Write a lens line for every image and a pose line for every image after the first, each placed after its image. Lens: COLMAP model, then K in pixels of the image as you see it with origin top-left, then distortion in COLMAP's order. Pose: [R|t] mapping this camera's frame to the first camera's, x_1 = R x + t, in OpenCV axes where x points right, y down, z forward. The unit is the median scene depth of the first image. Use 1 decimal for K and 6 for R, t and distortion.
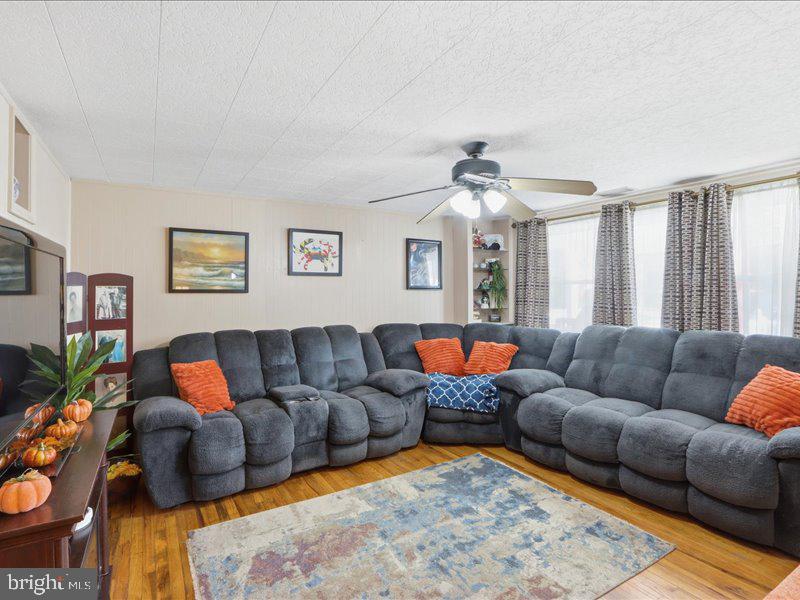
lens RADIAL K [[423.3, 0, 391.6], [0, 423.3, 286.9], [0, 0, 1]] dist [-0.016362, 0.000832]
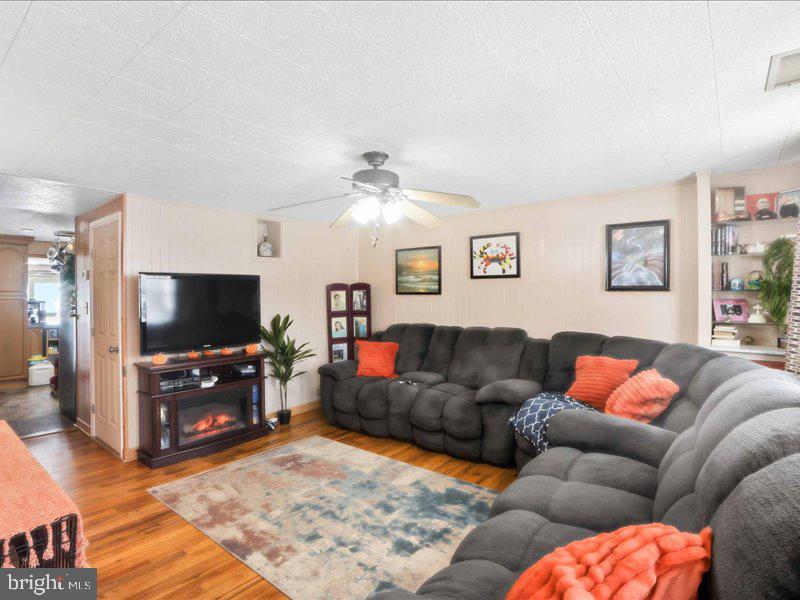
lens RADIAL K [[423.3, 0, 391.6], [0, 423.3, 286.9], [0, 0, 1]] dist [-0.016362, 0.000832]
pose [[0.328157, -0.013499, -0.944527, 0.952516], [0.014786, 0.999849, -0.009152, 0.000638], [0.944507, -0.010962, 0.328307, 0.559223]]
